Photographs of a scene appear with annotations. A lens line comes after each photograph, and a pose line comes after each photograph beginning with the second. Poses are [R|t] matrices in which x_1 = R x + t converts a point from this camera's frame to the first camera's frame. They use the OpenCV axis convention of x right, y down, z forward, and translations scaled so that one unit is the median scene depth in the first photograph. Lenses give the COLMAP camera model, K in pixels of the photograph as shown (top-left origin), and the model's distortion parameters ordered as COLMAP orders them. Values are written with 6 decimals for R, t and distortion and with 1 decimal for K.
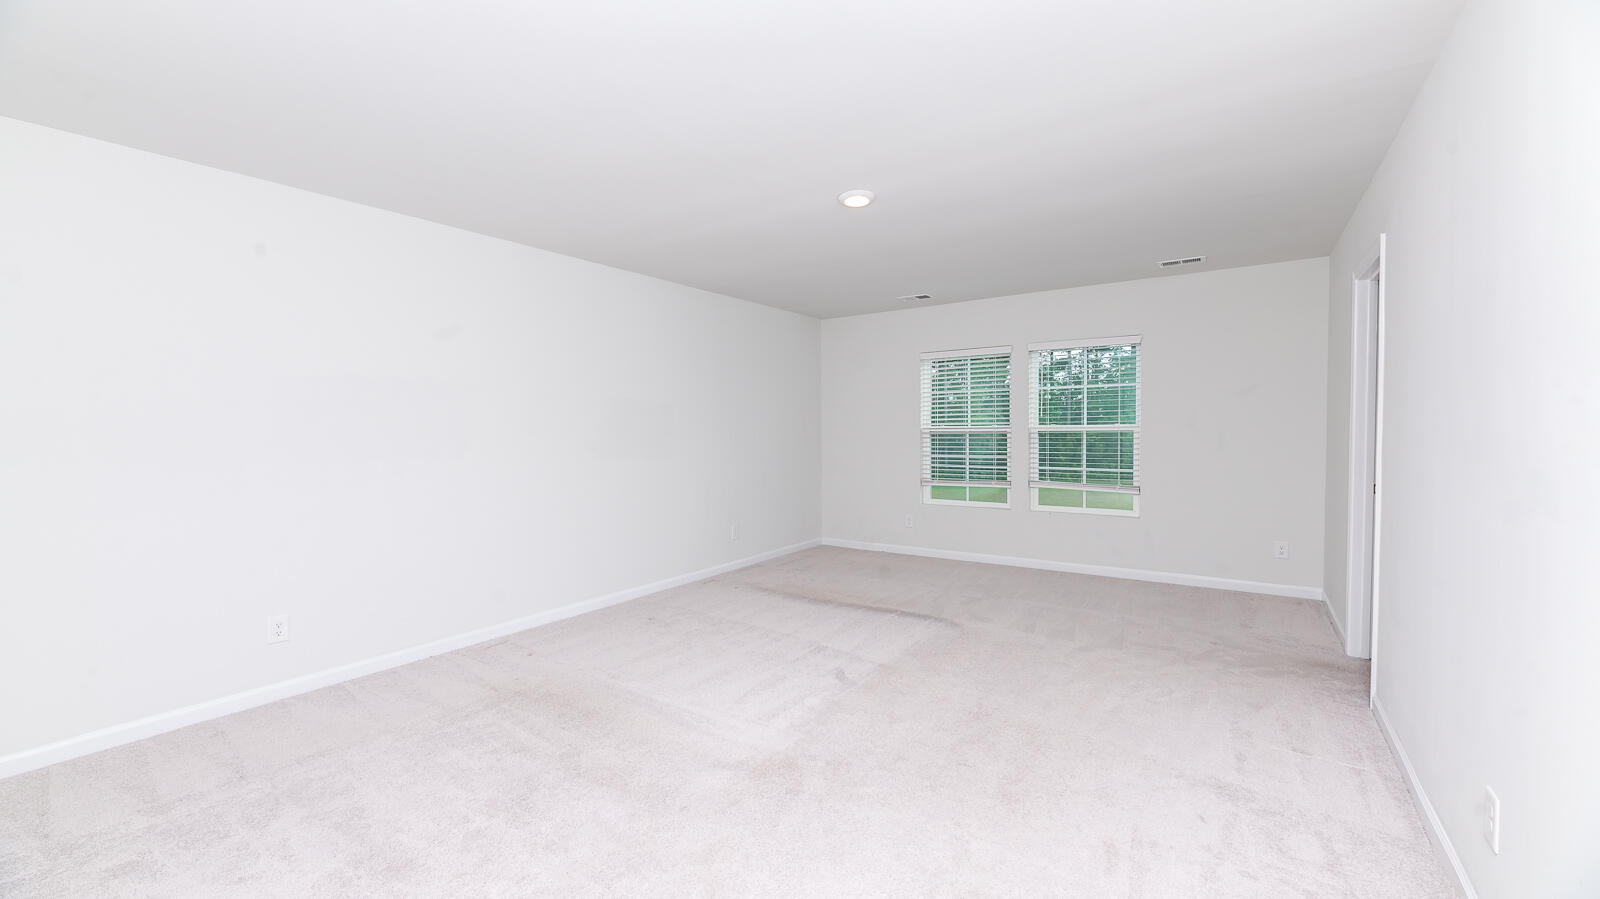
lens RADIAL K [[634.7, 0, 800.0], [0, 634.7, 449.5], [0, 0, 1]] dist [0.000654, -0.000058]
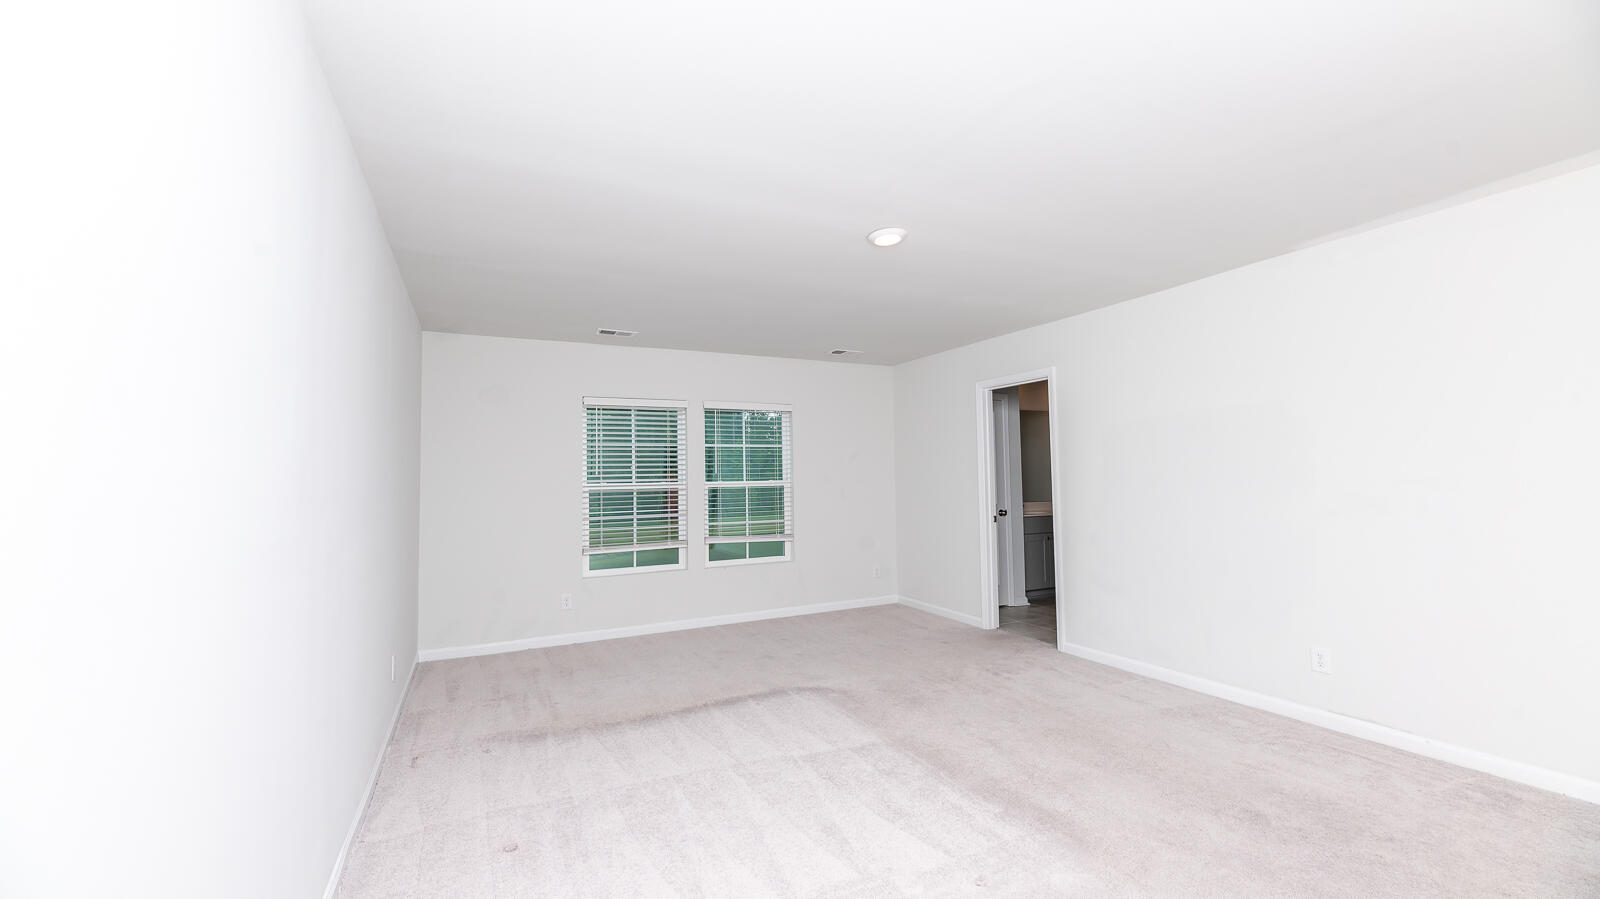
lens RADIAL K [[634.7, 0, 800.0], [0, 634.7, 449.5], [0, 0, 1]] dist [0.000654, -0.000058]
pose [[0.488936, 0.044363, 0.871191, -0.421133], [0.040069, 0.996510, -0.073232, -0.009141], [-0.871399, 0.070714, 0.485452, 0.367249]]
